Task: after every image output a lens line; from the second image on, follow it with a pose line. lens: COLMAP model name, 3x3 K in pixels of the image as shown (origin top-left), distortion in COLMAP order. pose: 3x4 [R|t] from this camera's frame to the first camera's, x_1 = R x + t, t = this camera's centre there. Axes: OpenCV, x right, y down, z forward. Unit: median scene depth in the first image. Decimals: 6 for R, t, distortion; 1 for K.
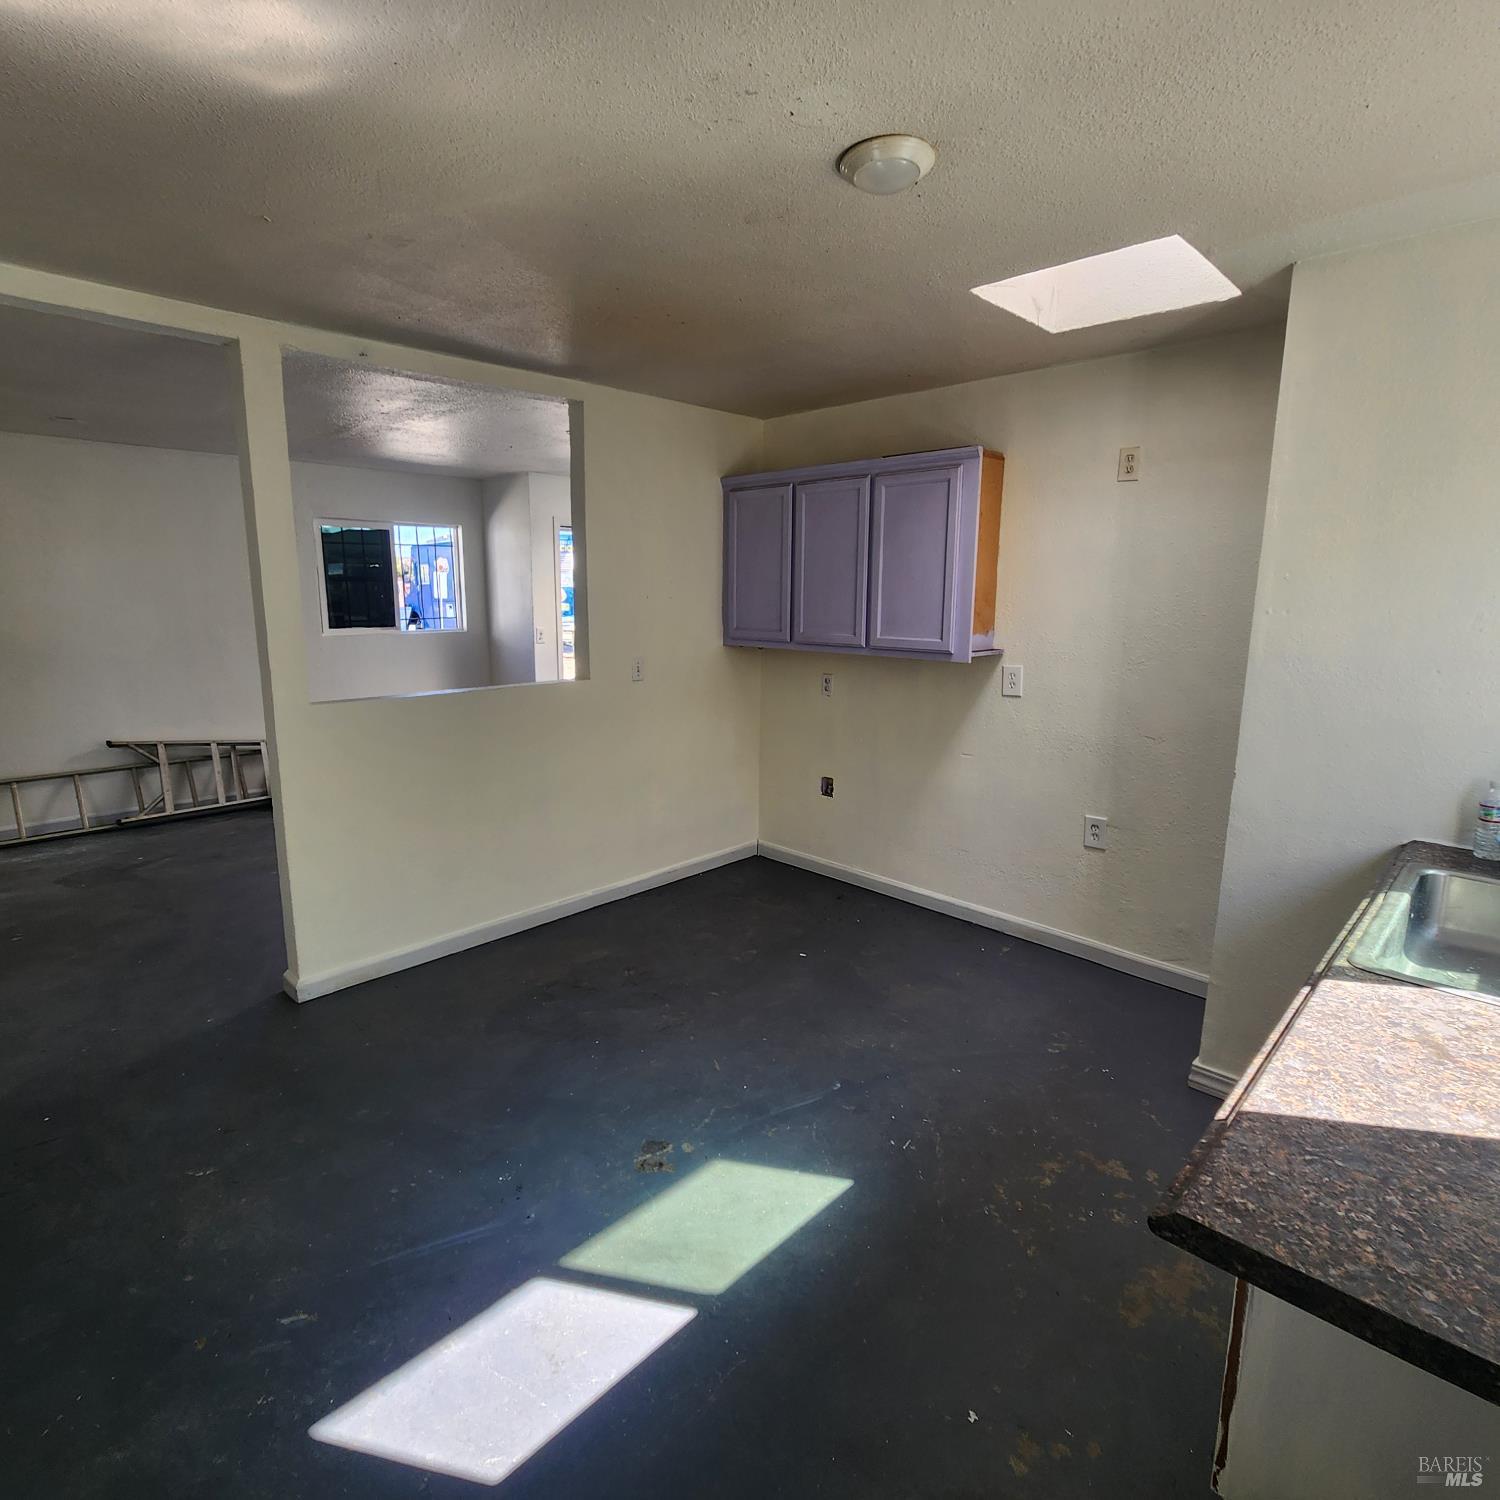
lens RADIAL K [[836.0, 0, 726.2], [0, 836.0, 735.9], [0, 0, 1]] dist [0.001640, 0.001494]
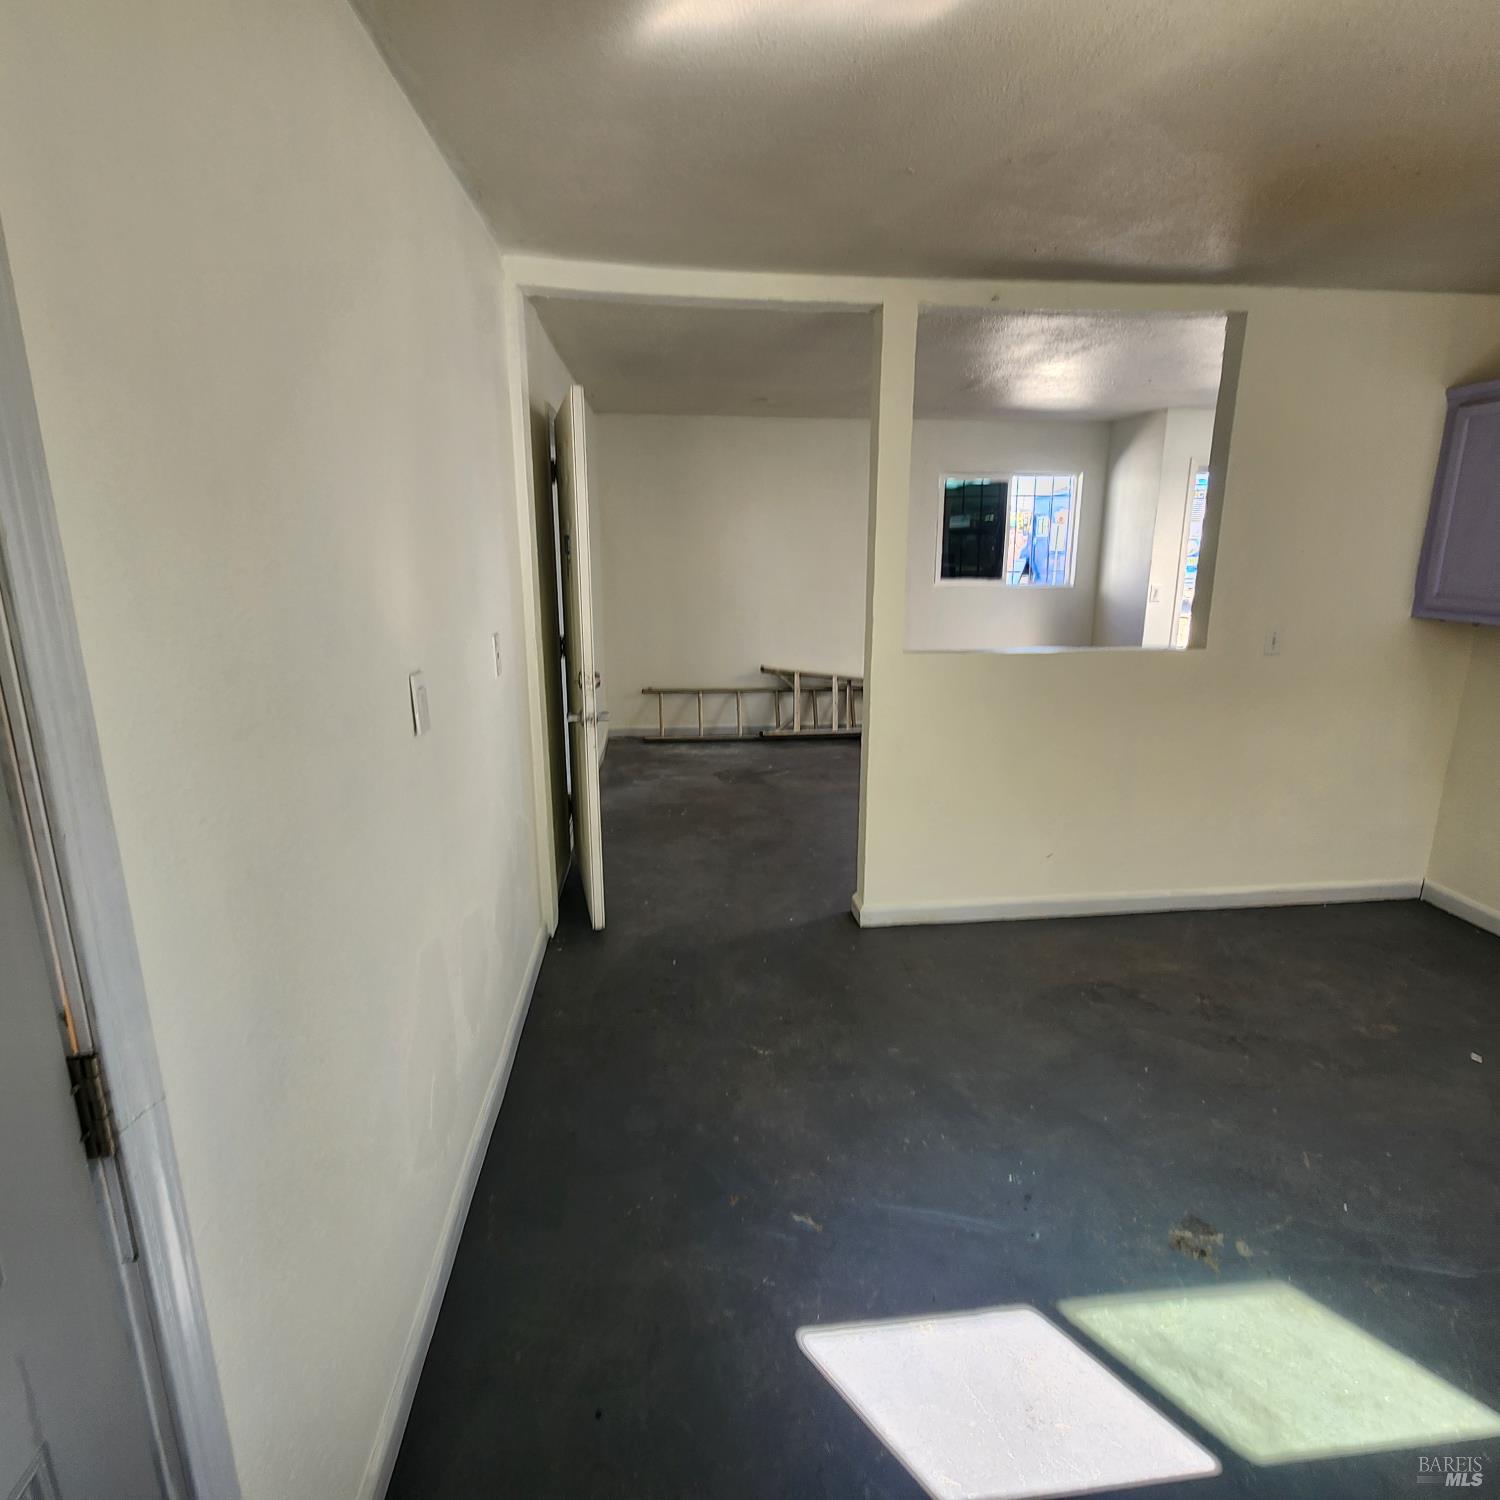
lens RADIAL K [[829.8, 0, 753.4], [0, 829.8, 728.0], [0, 0, 1]] dist [0.001628, 0.000779]
pose [[0.782971, 0.137339, -0.606708, 0.000072], [-0.107786, 0.990523, 0.085122, -0.010764], [0.612648, -0.001253, 0.790355, 0.050897]]
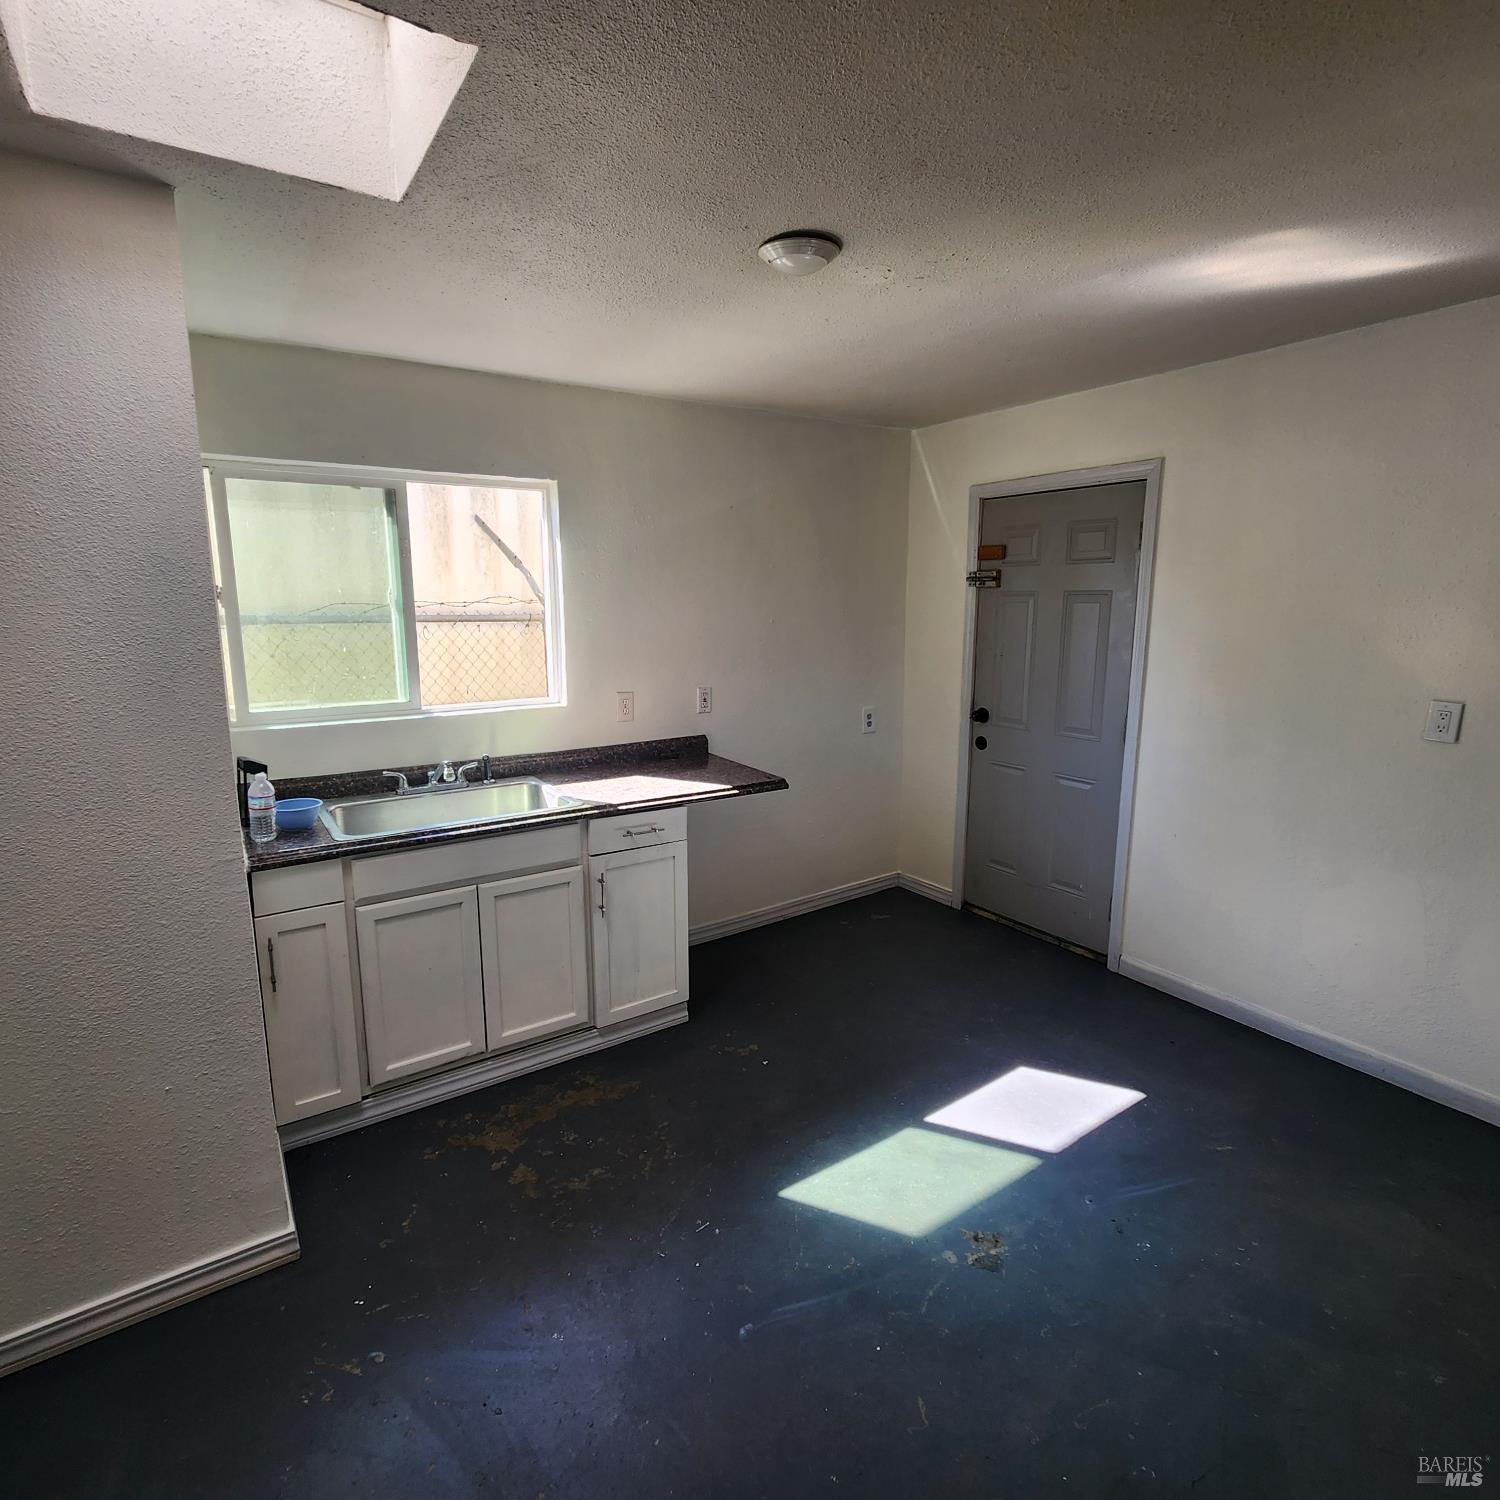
lens RADIAL K [[809.8, 0, 742.2], [0, 809.8, 735.0], [0, 0, 1]] dist [0.000915, 0.001981]
pose [[-0.982845, -0.035504, 0.180986, 0.019796], [0.029004, 0.939333, 0.341777, -0.191018], [-0.182140, 0.341163, -0.922189, 0.977959]]
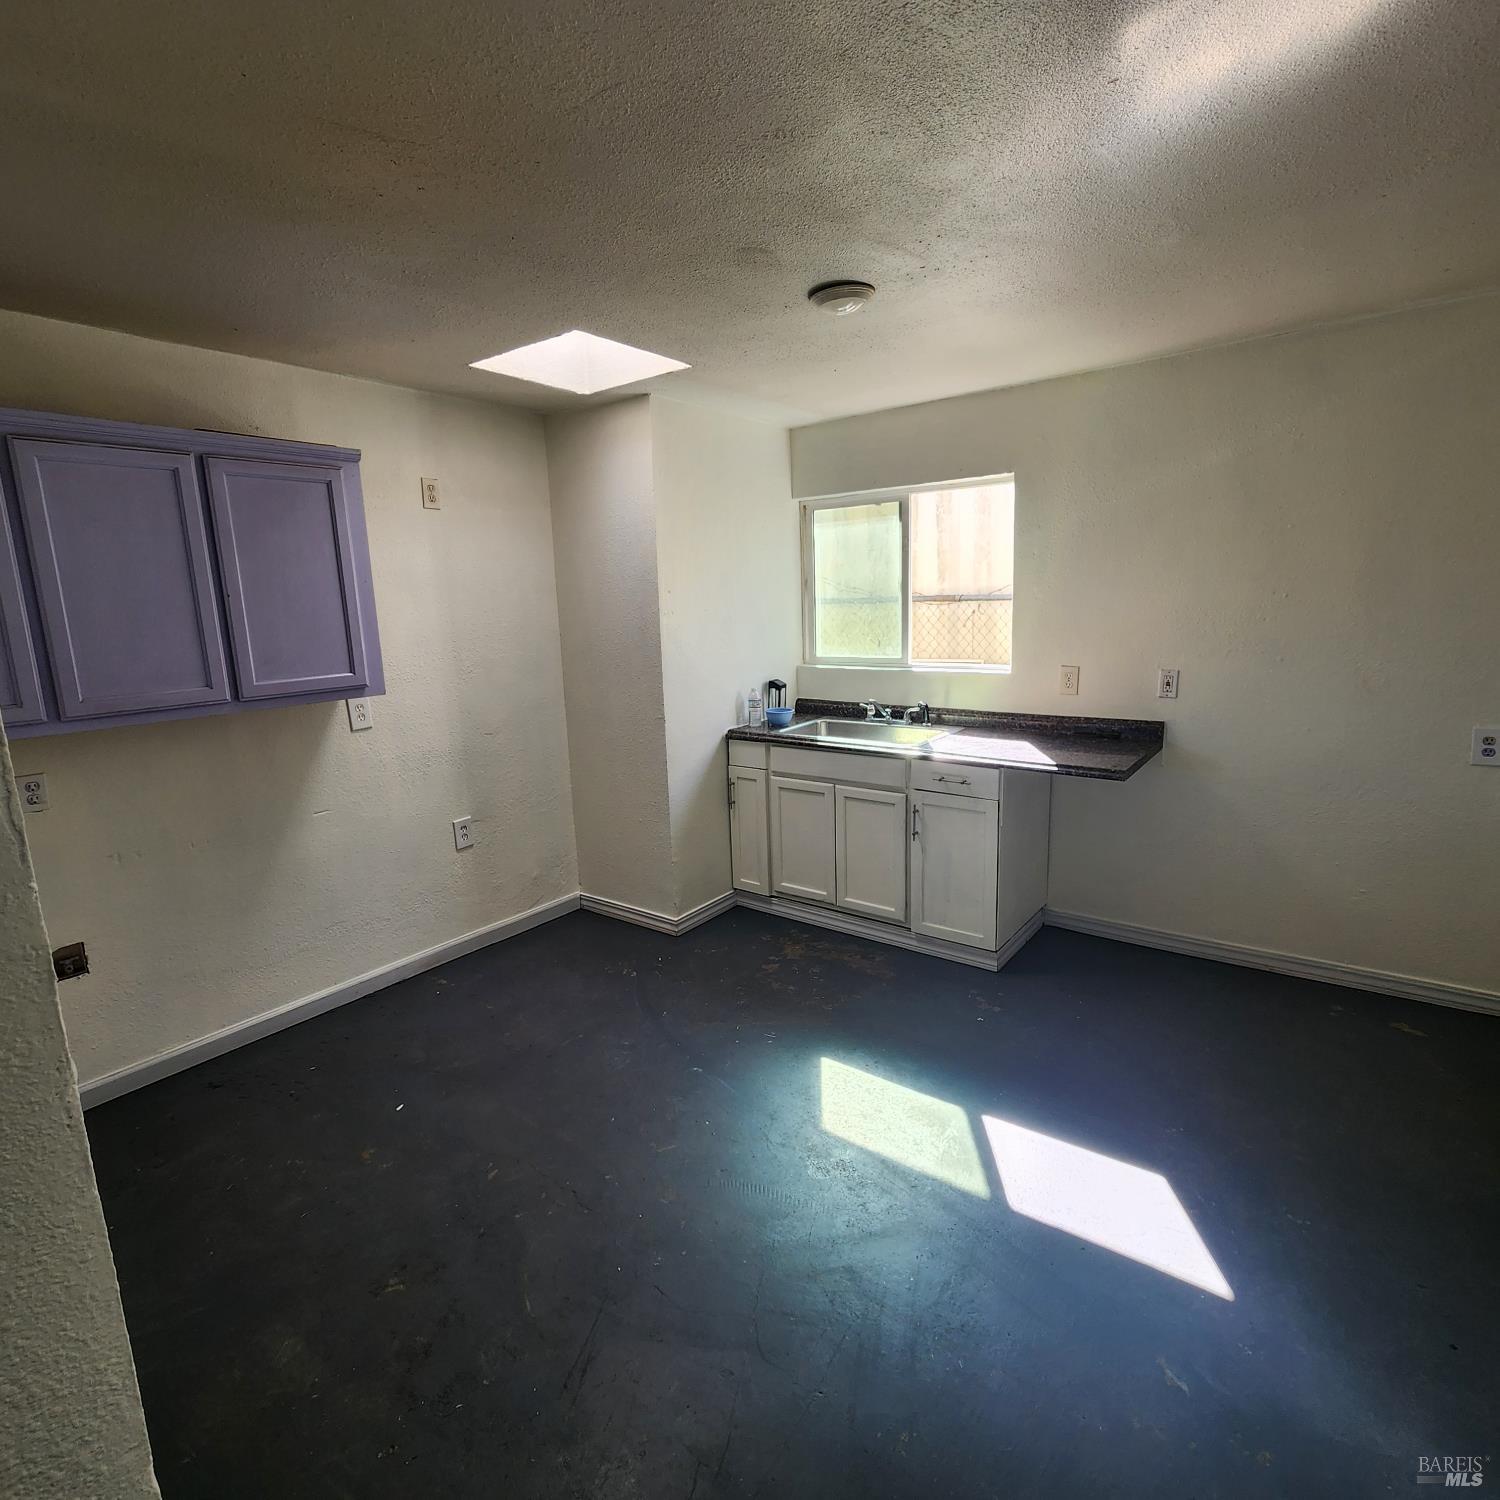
lens RADIAL K [[827.3, 0, 767.9], [0, 827.3, 740.6], [0, 0, 1]] dist [0.000588, 0.001331]
pose [[-0.159249, -0.171257, 0.972271, -0.556533], [0.208076, 0.956894, 0.202630, -0.116456], [-0.965062, 0.234575, -0.116750, 0.628798]]
